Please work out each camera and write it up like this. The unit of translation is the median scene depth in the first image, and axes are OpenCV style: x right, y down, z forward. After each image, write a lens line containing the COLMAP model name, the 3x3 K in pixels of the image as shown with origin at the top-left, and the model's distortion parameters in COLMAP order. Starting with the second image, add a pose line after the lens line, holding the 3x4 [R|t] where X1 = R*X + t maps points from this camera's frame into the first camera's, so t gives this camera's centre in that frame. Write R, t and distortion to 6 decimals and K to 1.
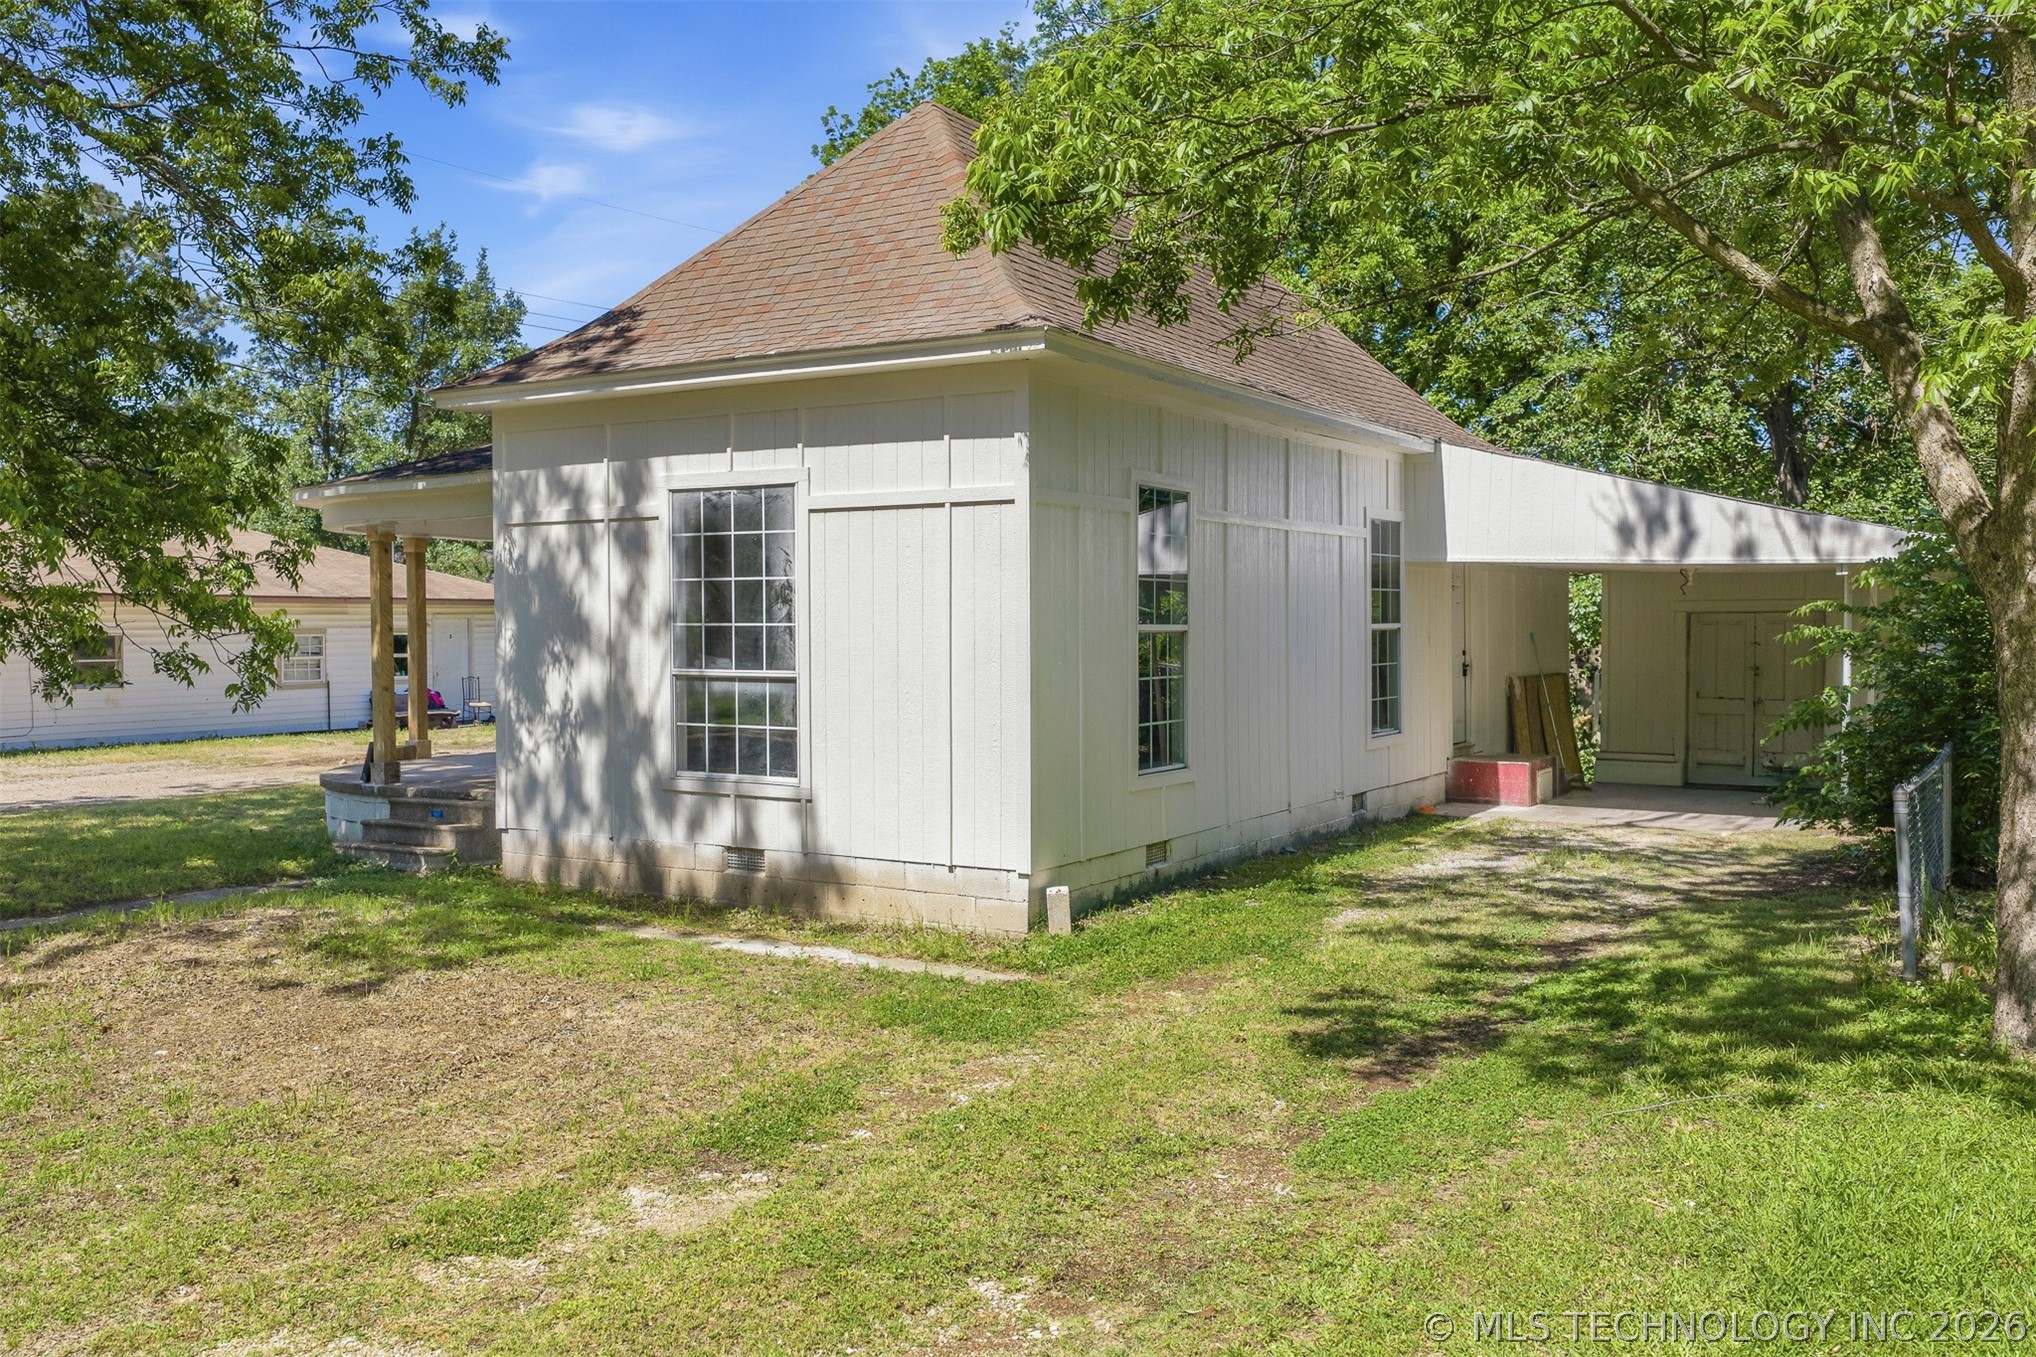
lens RADIAL K [[1652.7, 0, 1102.1], [0, 1652.7, 659.4], [0, 0, 1]] dist [-0.020089, -0.005303]
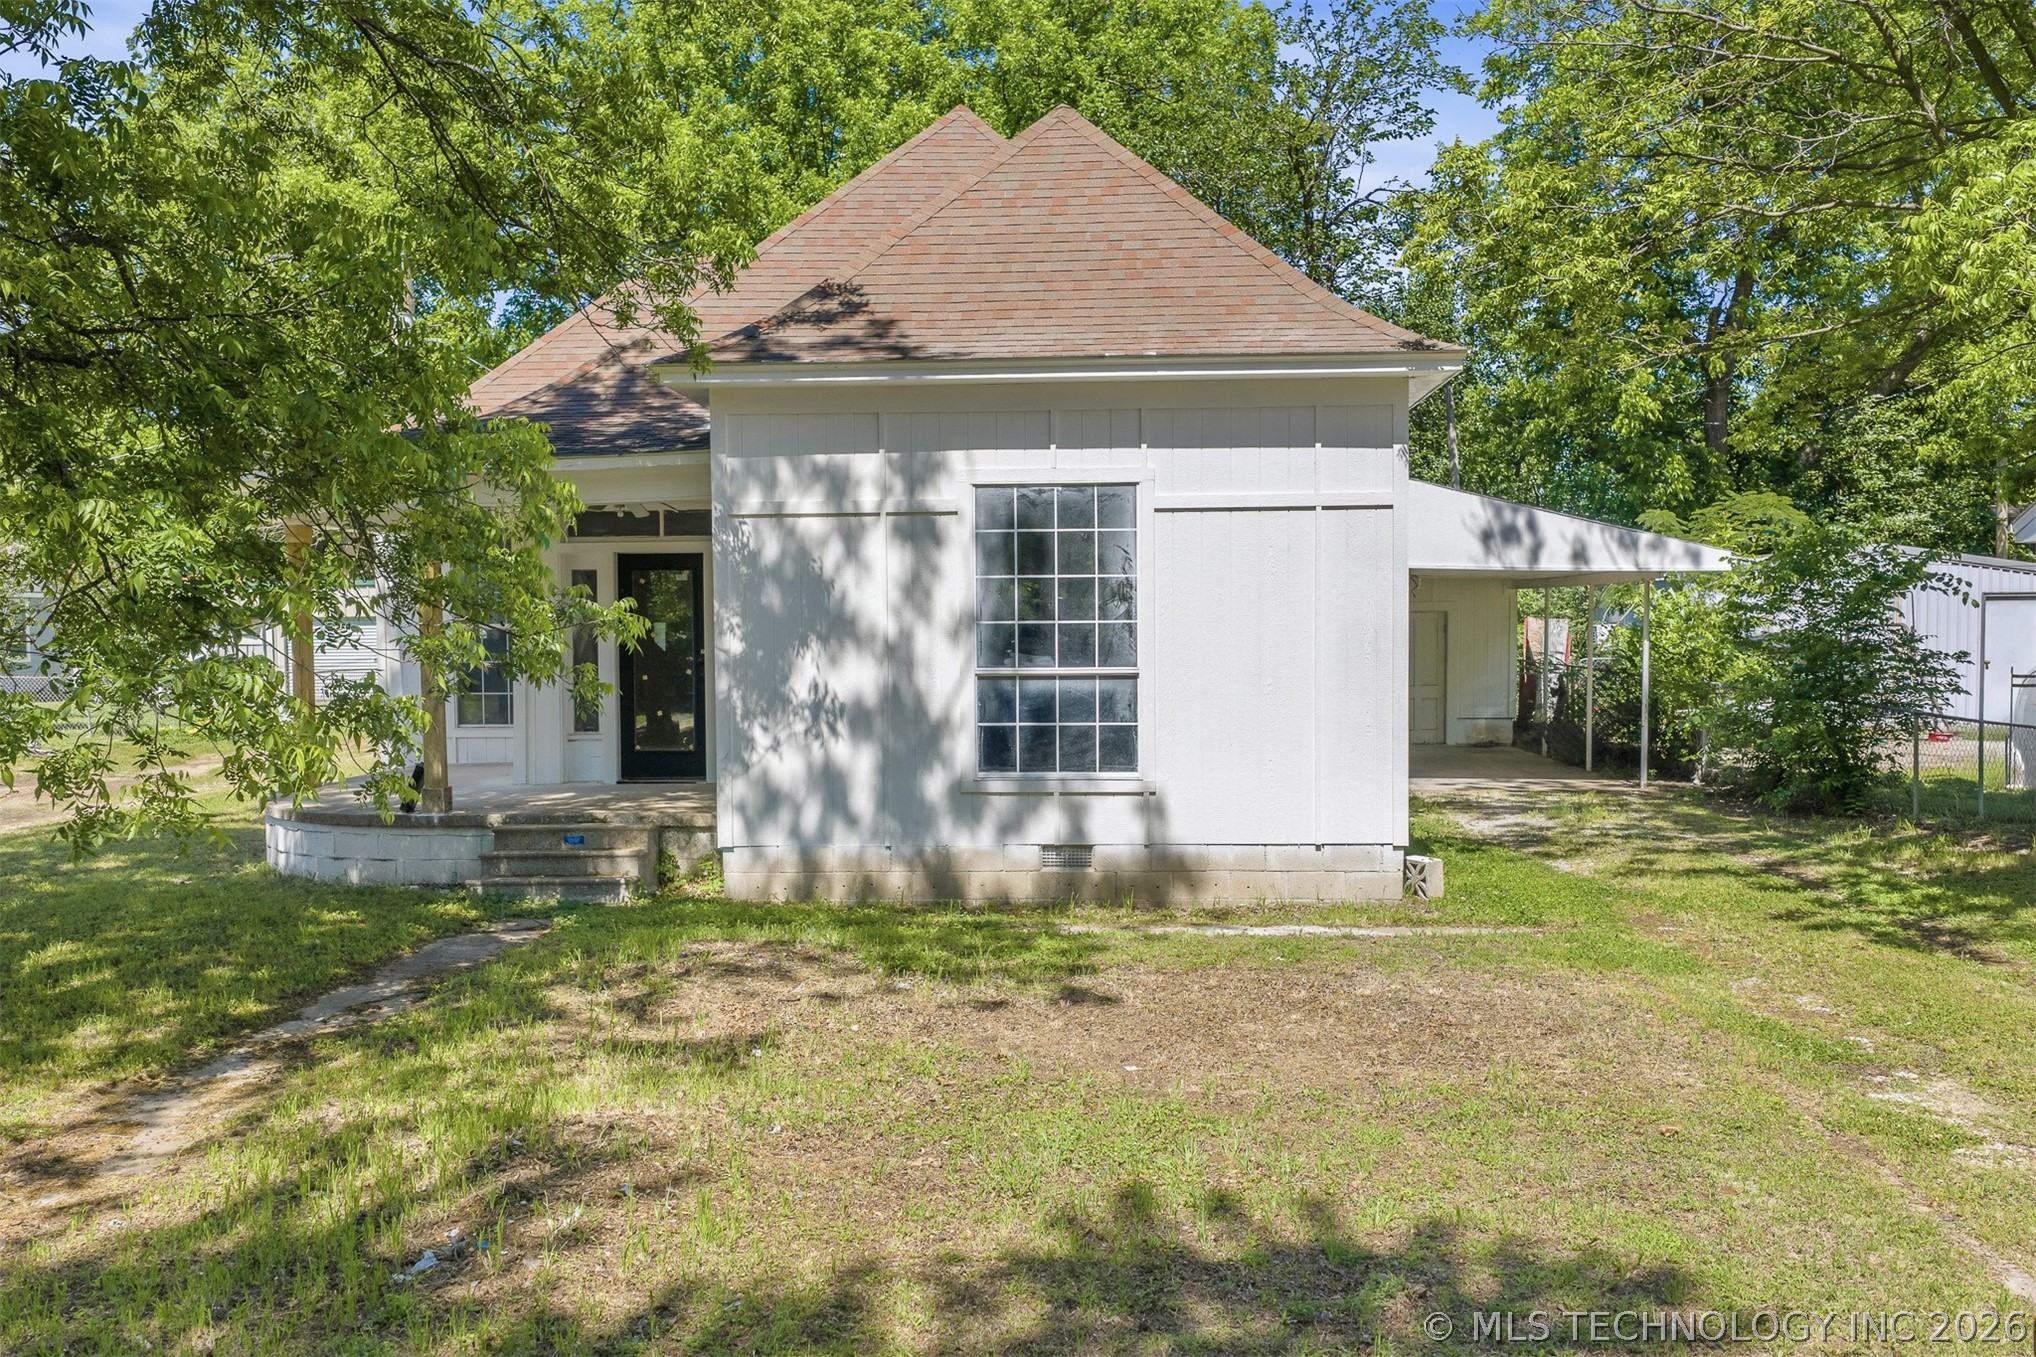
lens RADIAL K [[1652.7, 0, 1033.5], [0, 1652.7, 677.3], [0, 0, 1]] dist [-0.020089, -0.005303]
pose [[0.890483, -0.020883, 0.454537, -0.683501], [0.017432, 0.999779, 0.011783, 0.000187], [-0.454682, -0.002569, 0.890650, 0.118002]]
